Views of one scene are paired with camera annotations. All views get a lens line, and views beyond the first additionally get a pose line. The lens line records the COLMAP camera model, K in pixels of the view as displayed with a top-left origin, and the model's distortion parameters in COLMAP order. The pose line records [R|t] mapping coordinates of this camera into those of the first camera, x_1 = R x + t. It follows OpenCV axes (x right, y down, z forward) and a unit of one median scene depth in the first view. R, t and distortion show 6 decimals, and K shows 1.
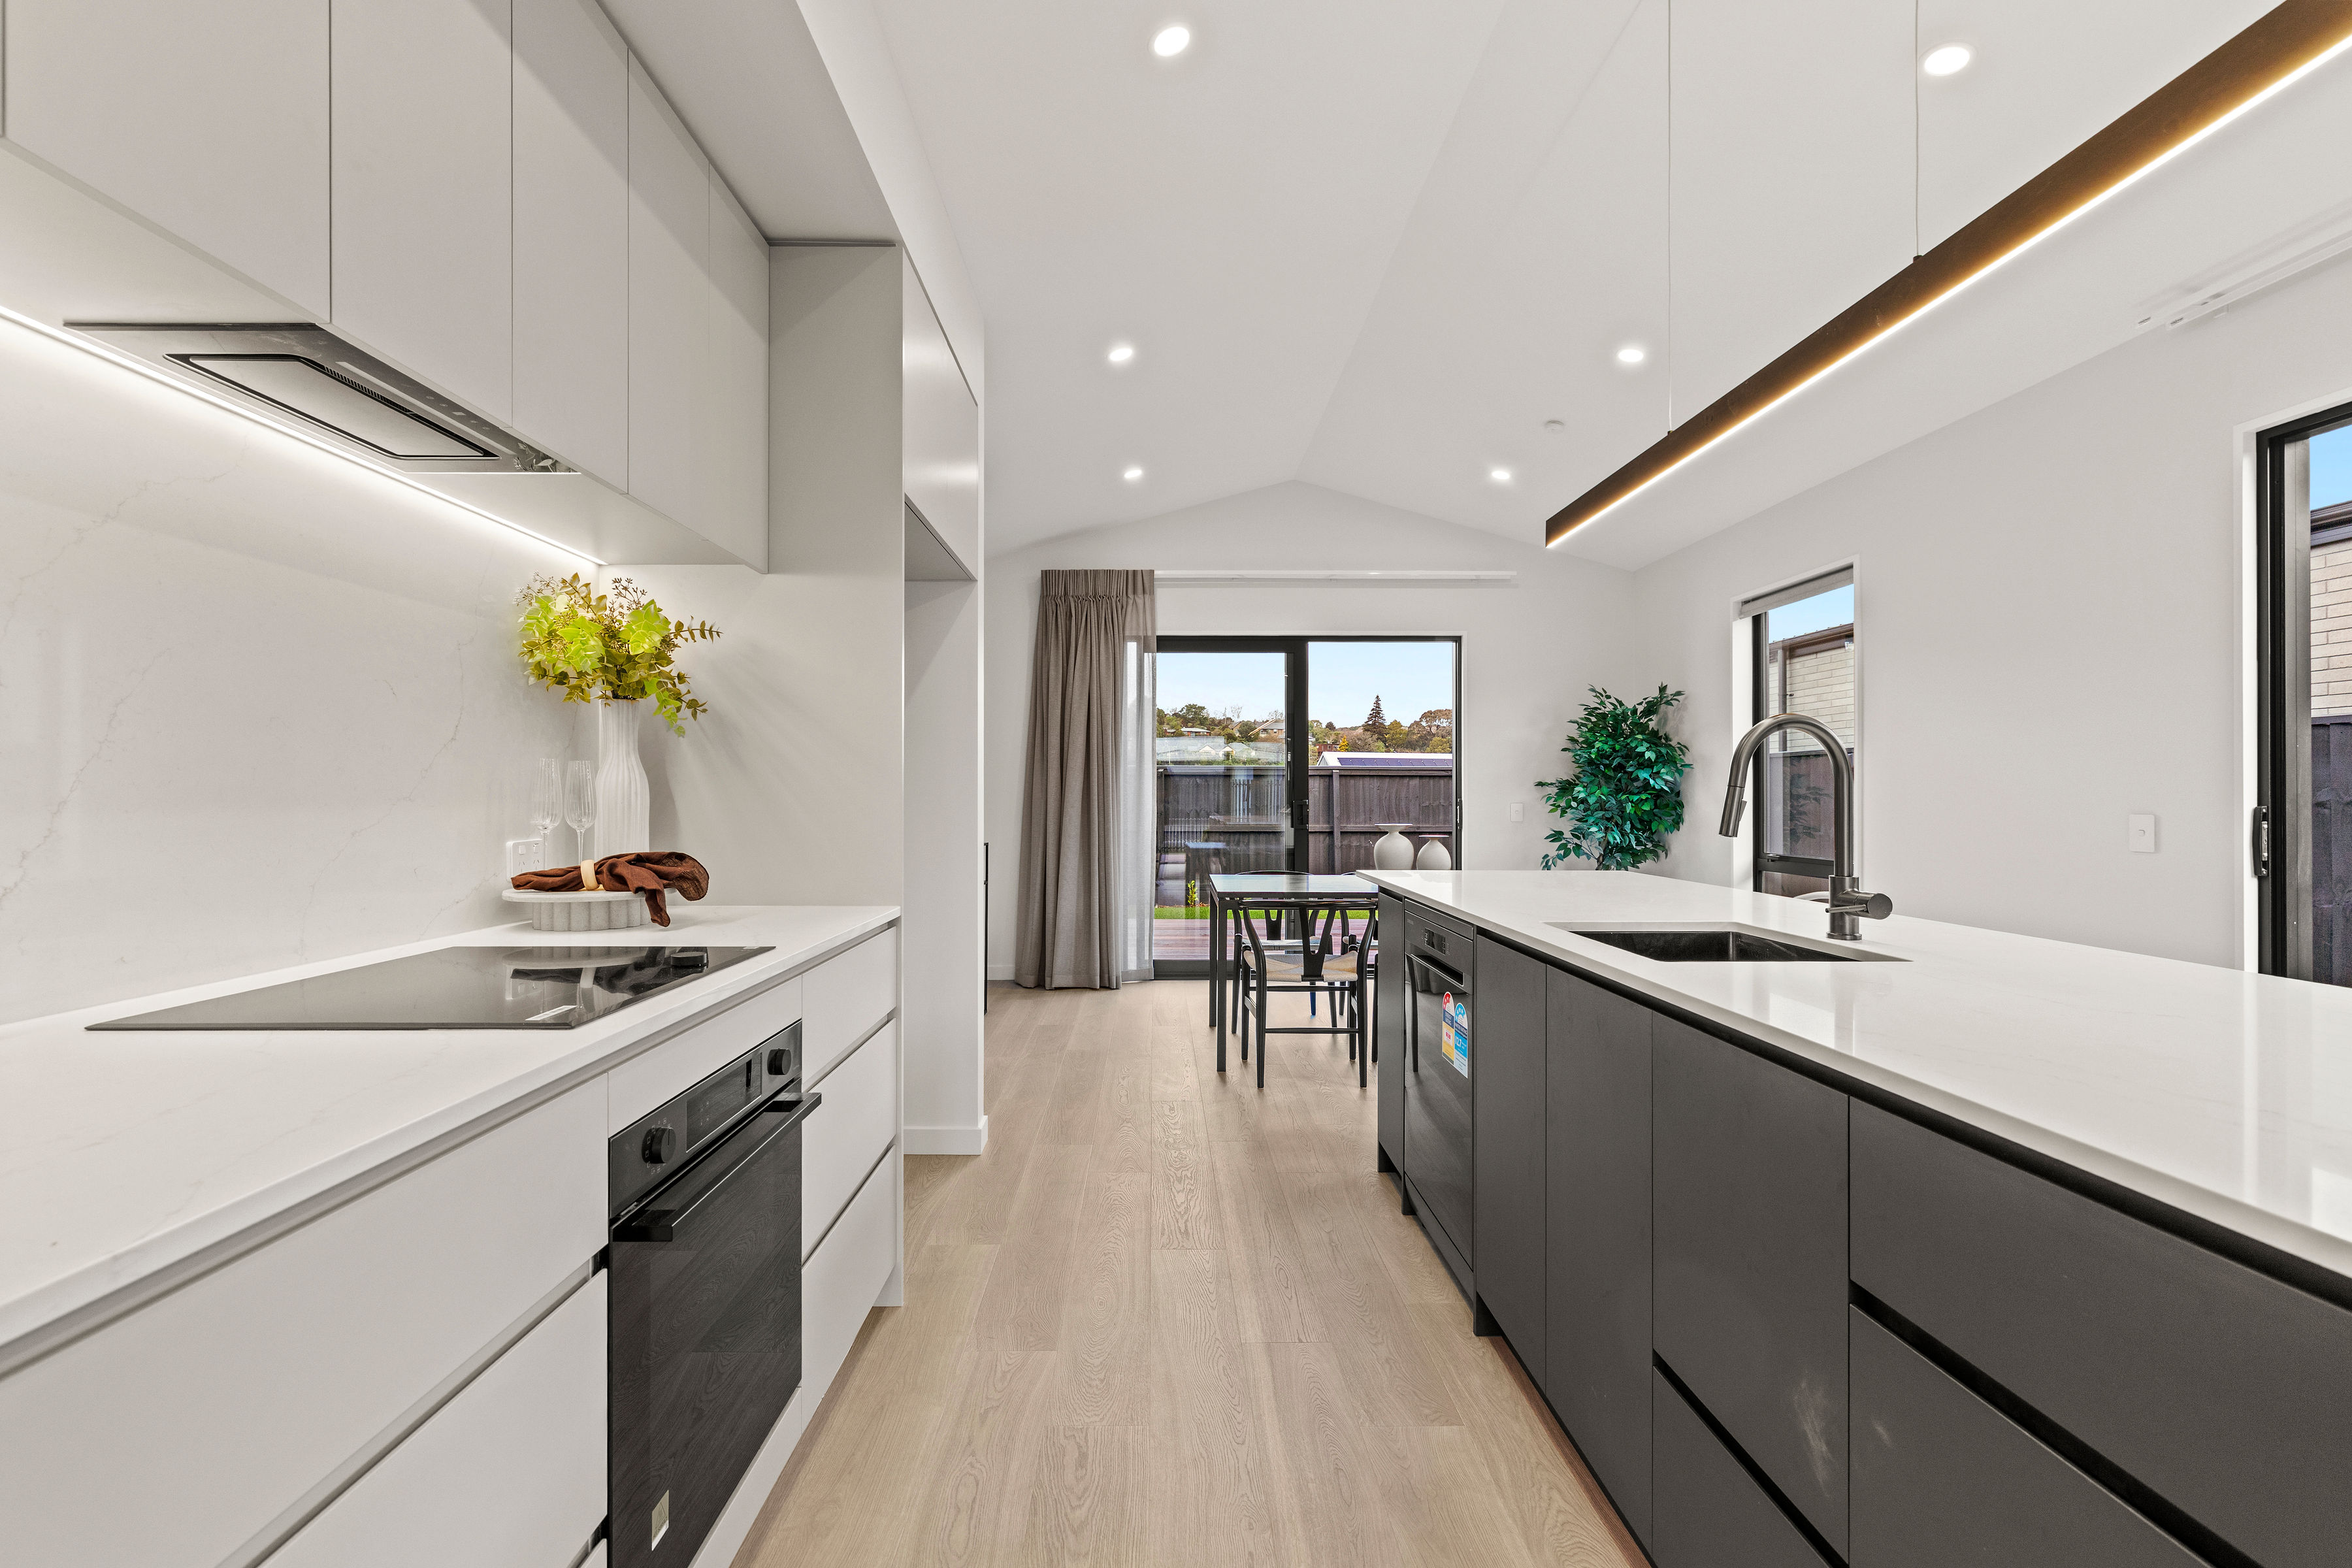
lens RADIAL K [[1020.8, 0, 1163.8], [0, 1020.8, 785.3], [0, 0, 1]] dist [0.000890, 0.000556]
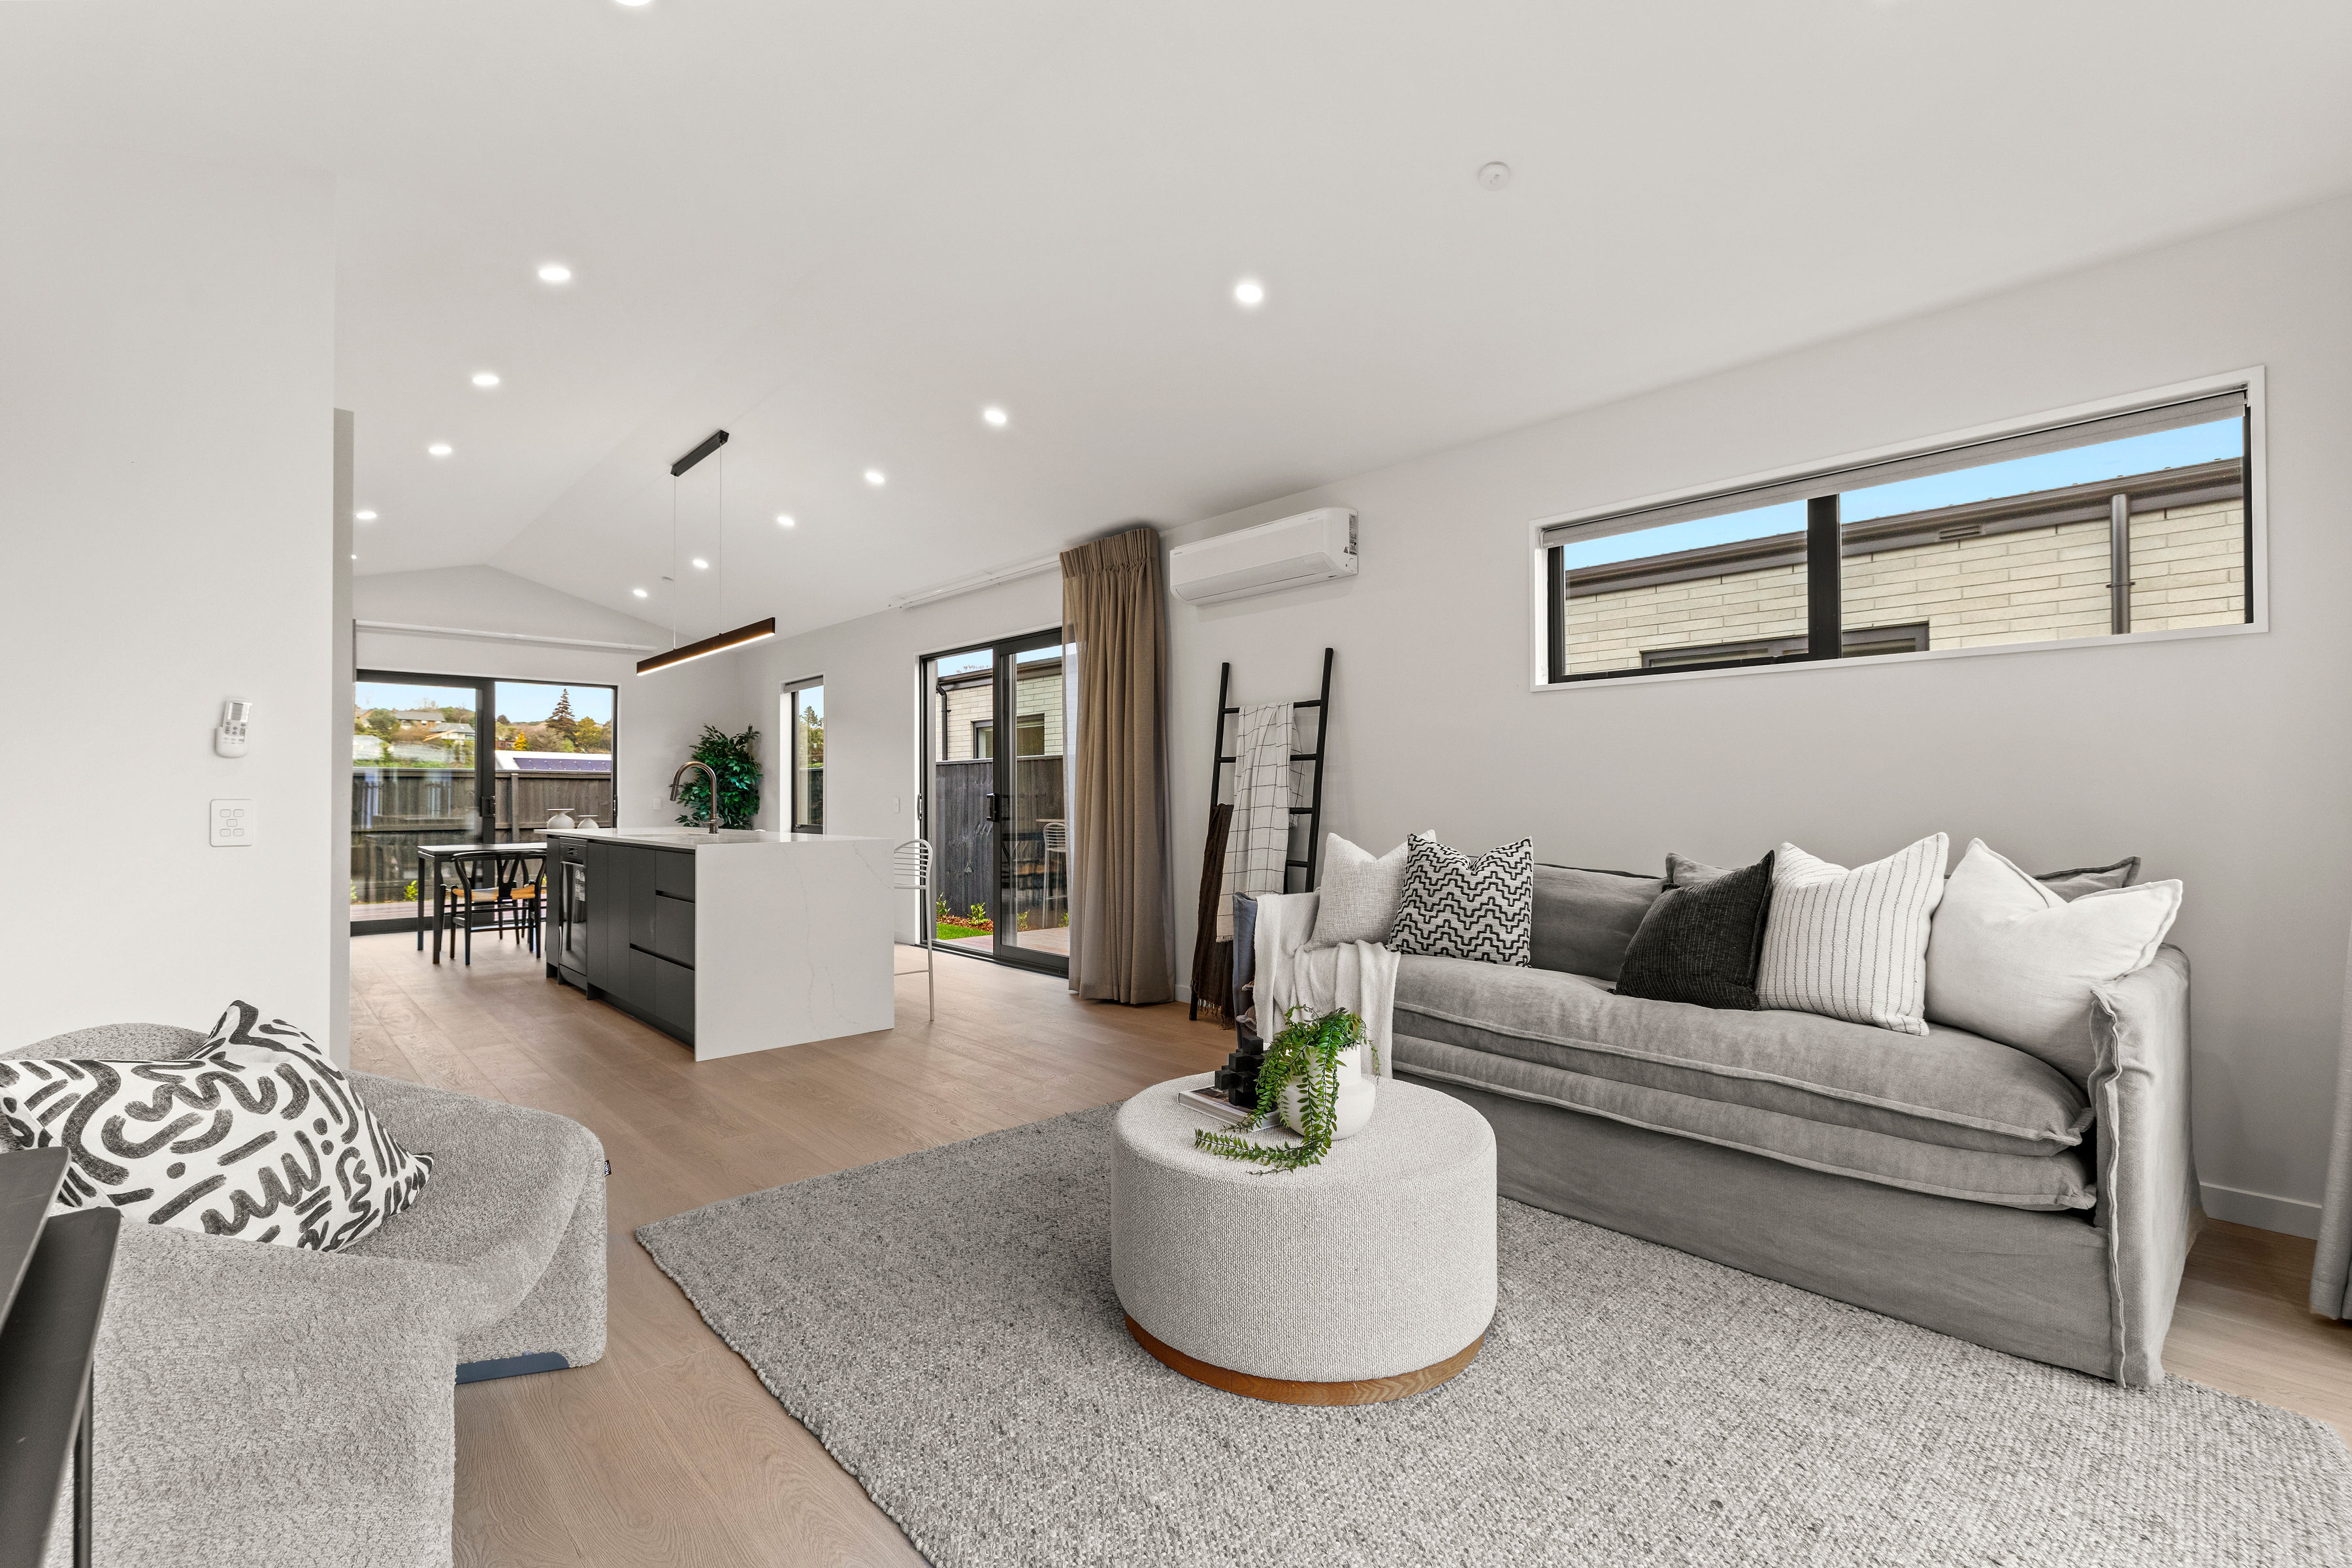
lens RADIAL K [[1020.8, 0, 1163.8], [0, 1020.8, 785.3], [0, 0, 1]] dist [0.000890, 0.000556]
pose [[0.740719, 0.005871, 0.671789, -0.121023], [-0.002910, 0.999980, -0.005530, 0.004847], [-0.671808, 0.002141, 0.740722, -0.656517]]
